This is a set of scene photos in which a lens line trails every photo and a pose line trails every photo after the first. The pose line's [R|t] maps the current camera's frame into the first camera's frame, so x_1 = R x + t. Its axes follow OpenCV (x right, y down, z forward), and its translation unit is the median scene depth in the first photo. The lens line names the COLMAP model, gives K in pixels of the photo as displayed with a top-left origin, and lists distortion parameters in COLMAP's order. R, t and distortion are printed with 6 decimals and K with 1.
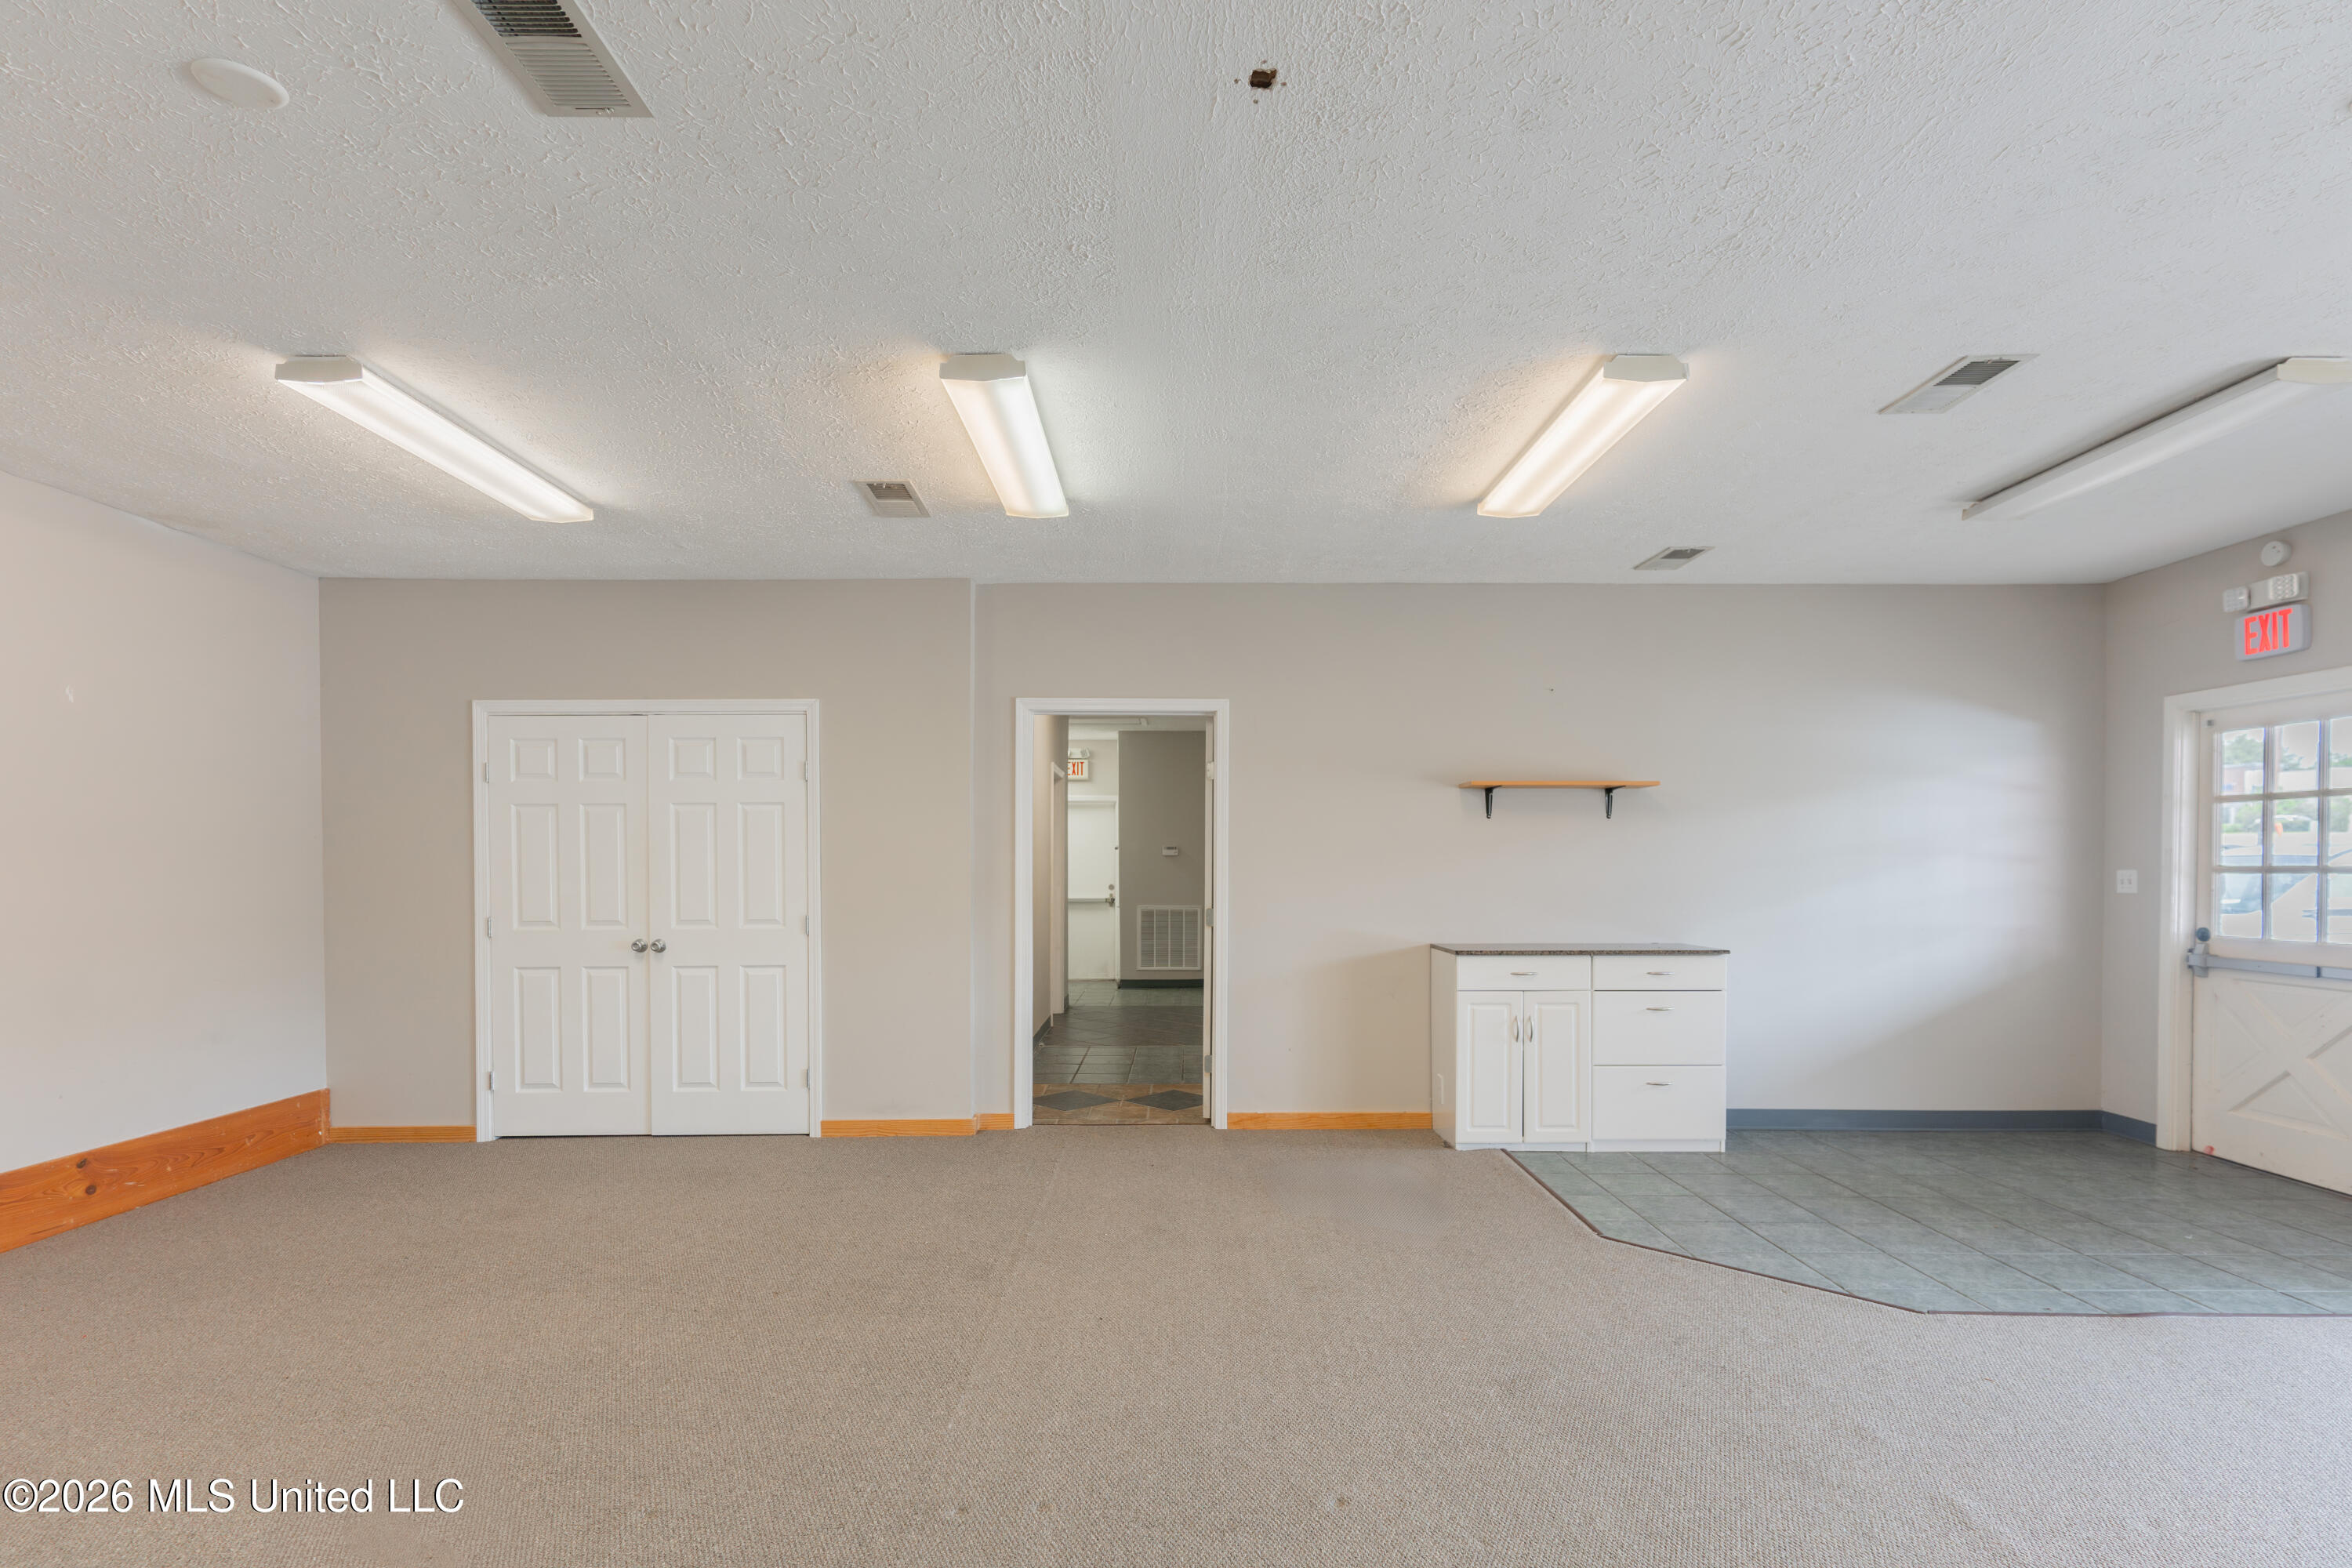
lens RADIAL K [[1158.0, 0, 1175.2], [0, 1158.0, 888.5], [0, 0, 1]] dist [0.000249, 0.000237]
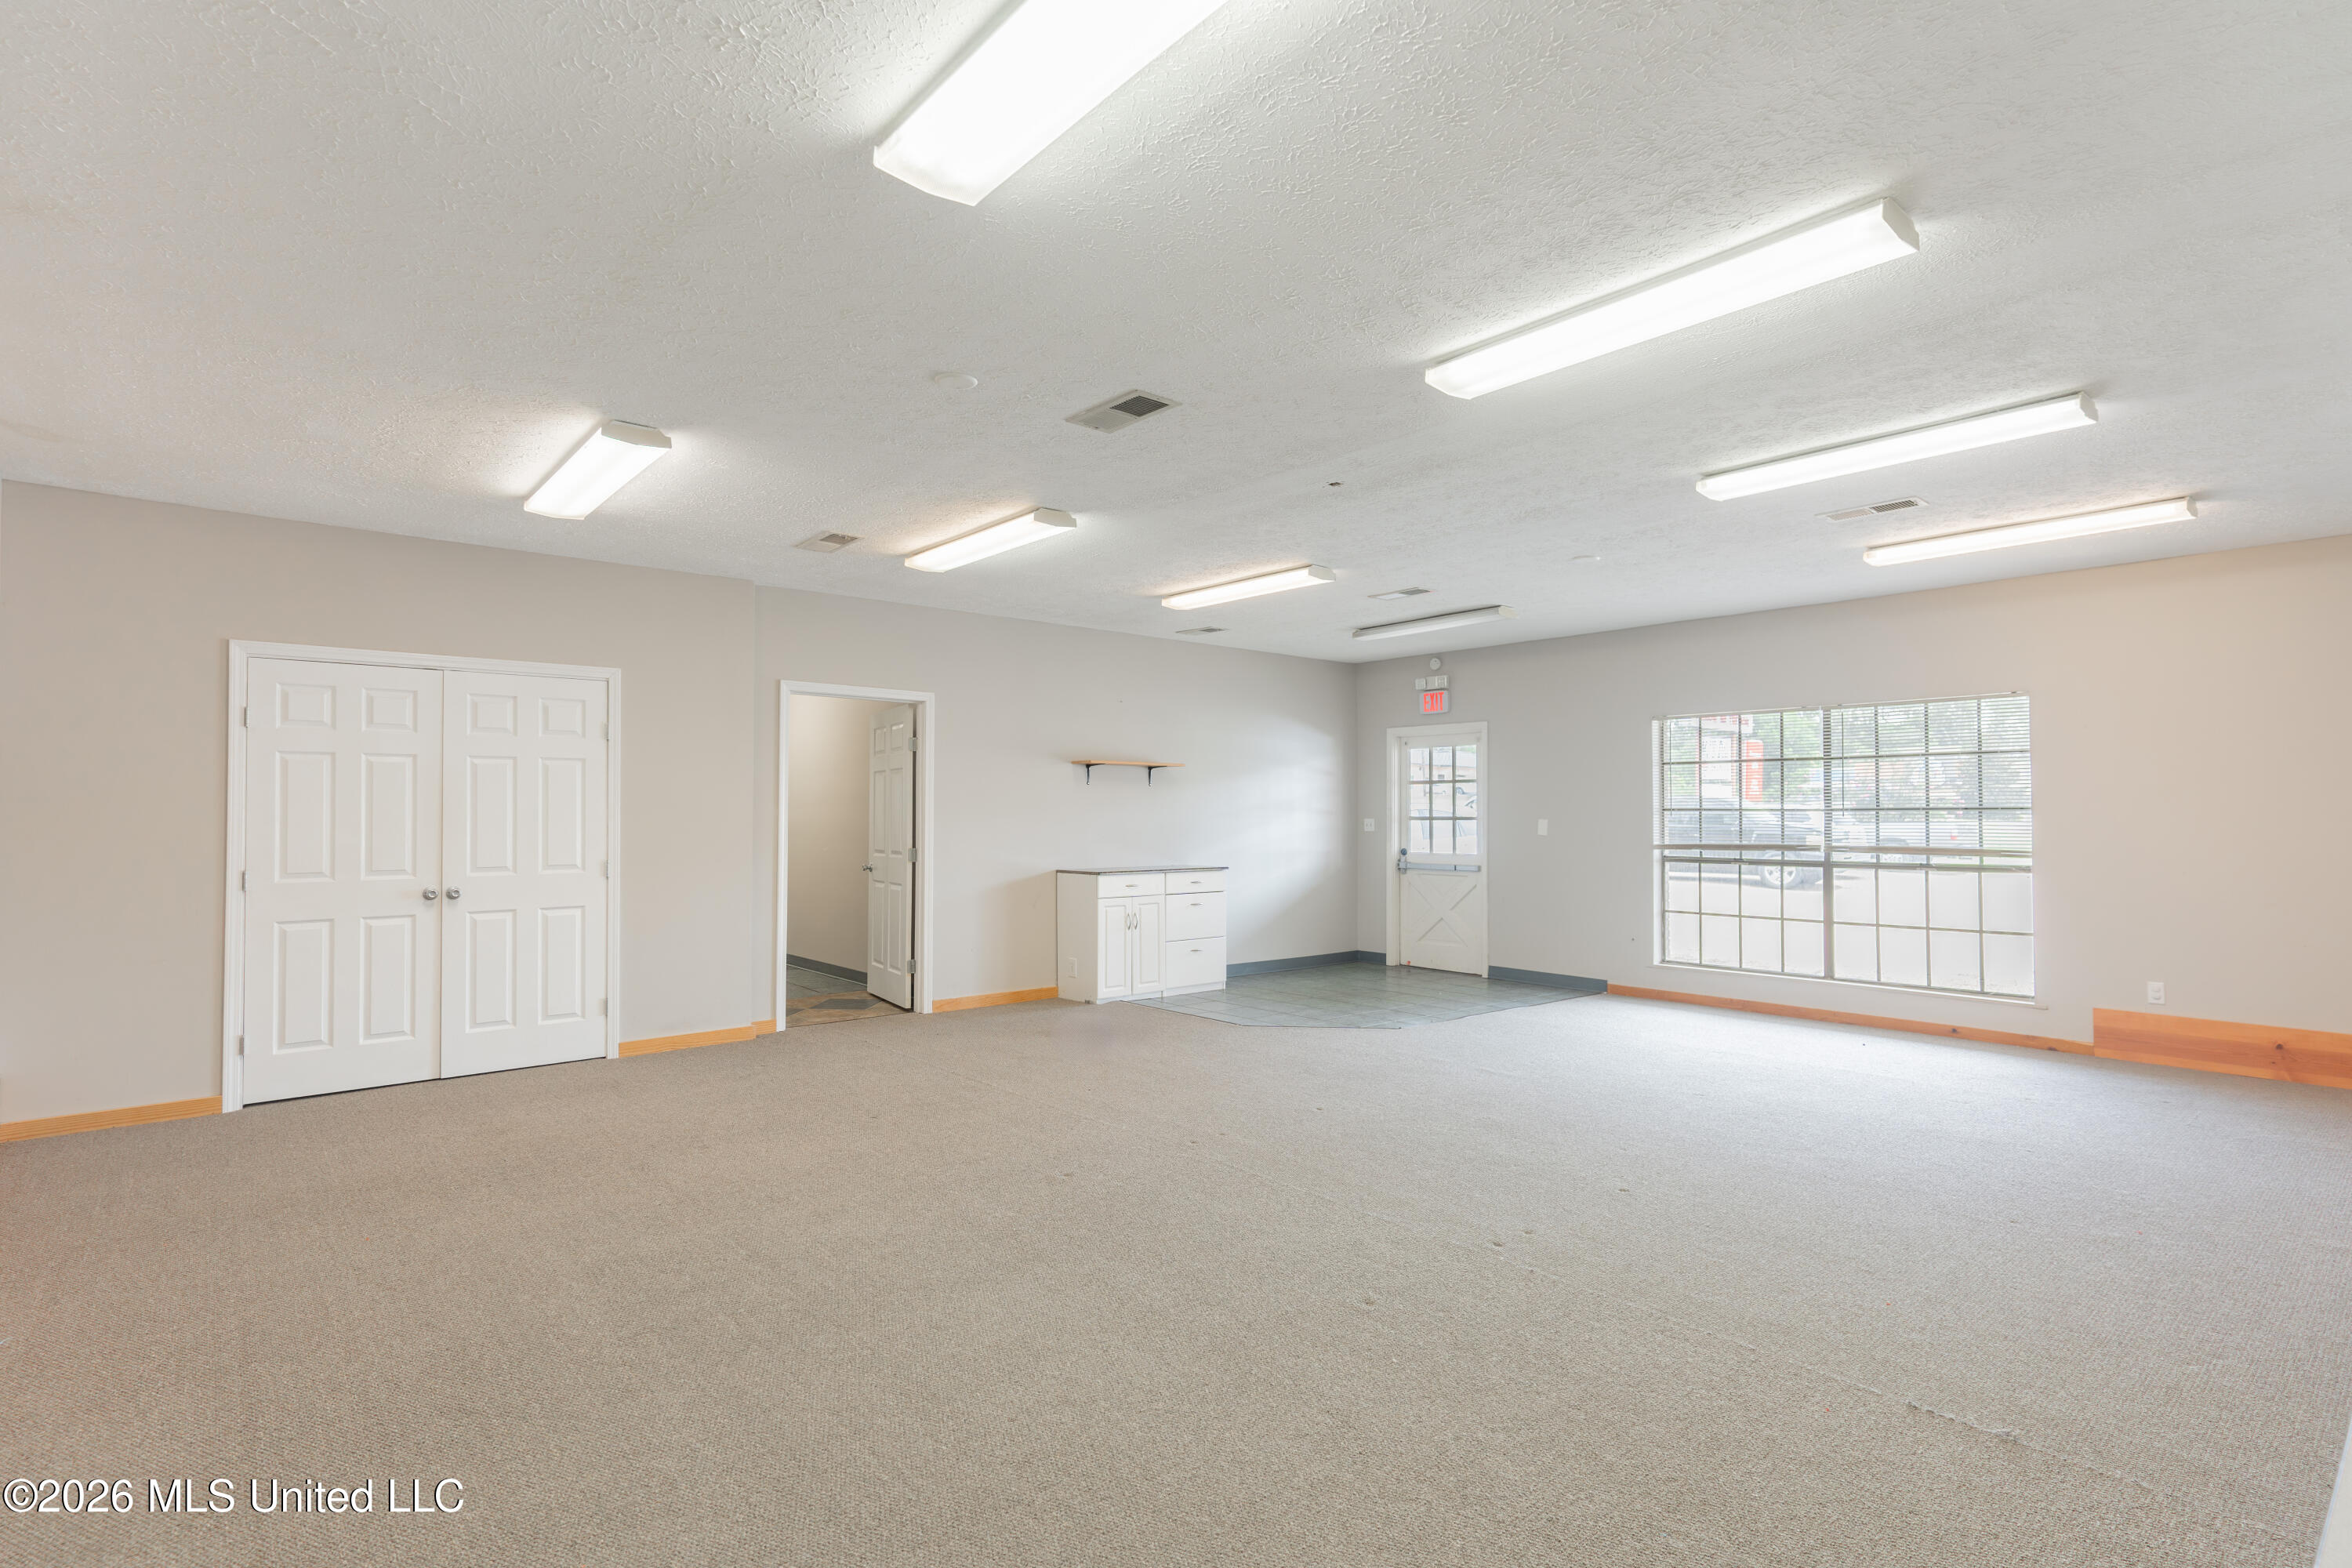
lens RADIAL K [[1137.3, 0, 1151.8], [0, 1137.3, 788.7], [0, 0, 1]] dist [-0.000988, -0.000176]
pose [[0.768592, 0.016242, 0.639533, -0.623729], [0.011626, 0.999158, -0.039349, 0.003729], [-0.639634, 0.037678, 0.767756, -0.186353]]
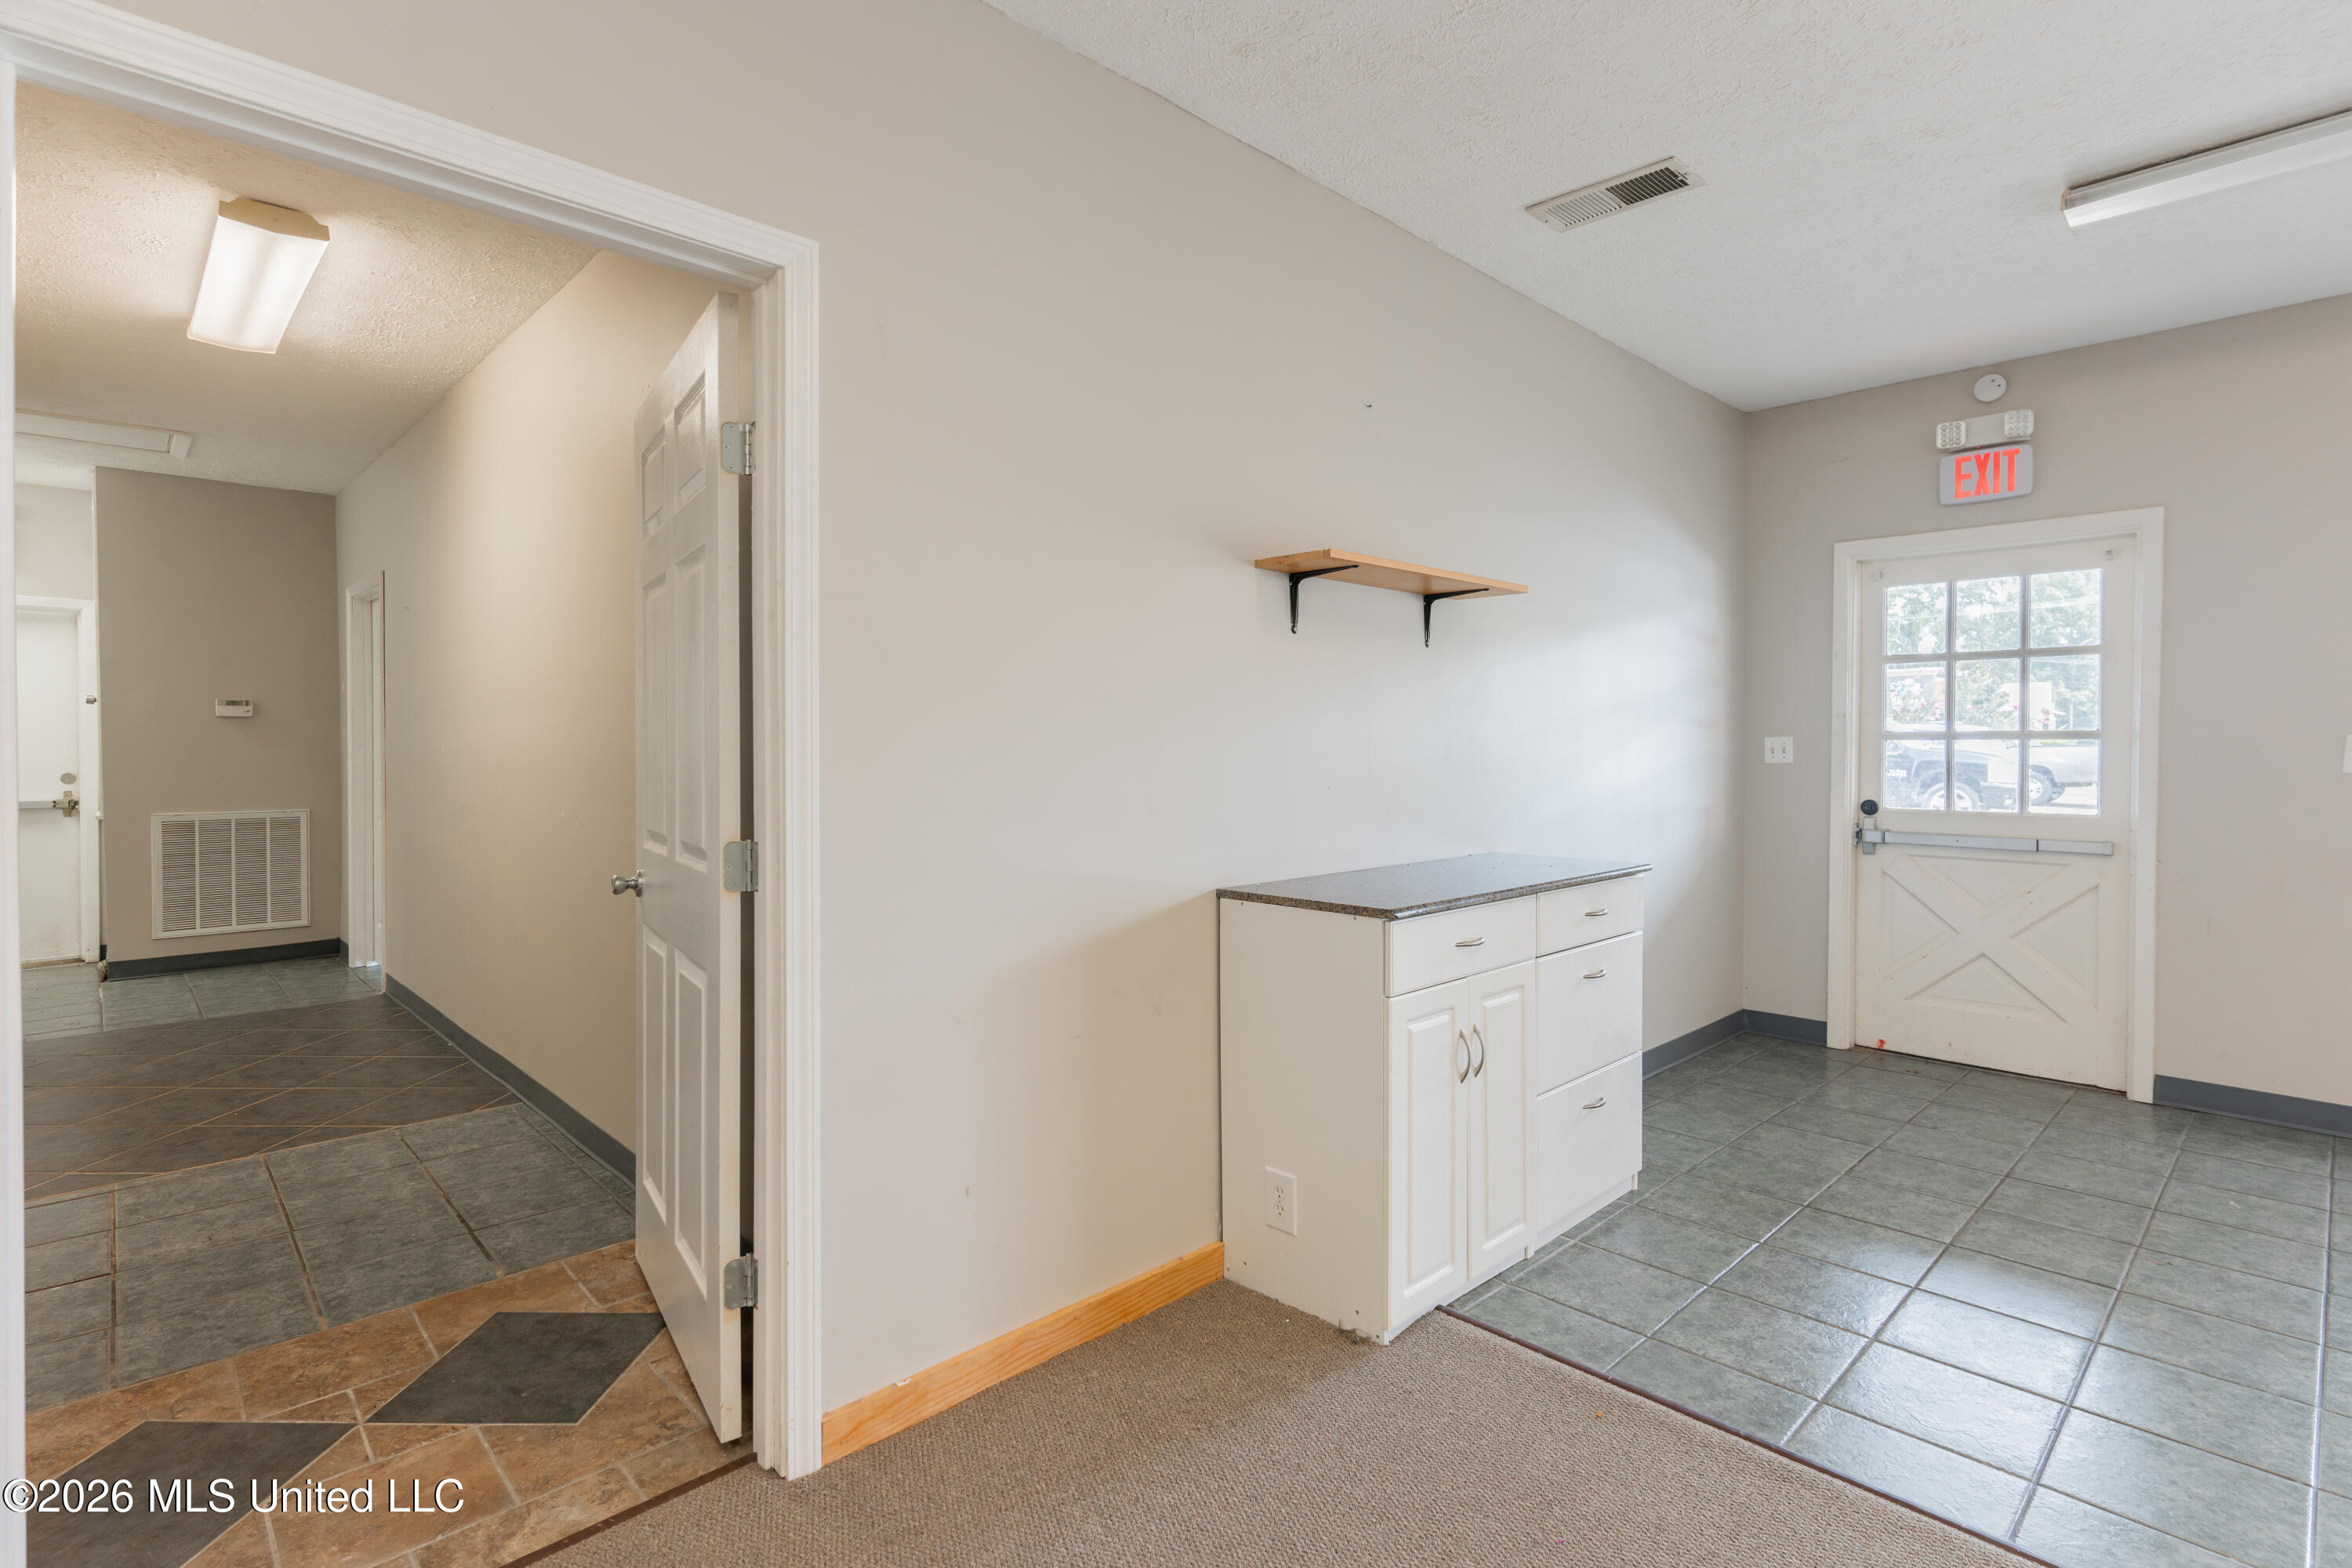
lens RADIAL K [[1134.1, 0, 1171.1], [0, 1134.1, 755.0], [0, 0, 1]] dist [0.002594, 0.000633]
pose [[0.721701, -0.006997, 0.692170, -0.119173], [0.014324, 0.999886, -0.004827, -0.004875], [-0.692057, 0.013399, 0.721718, 0.696800]]
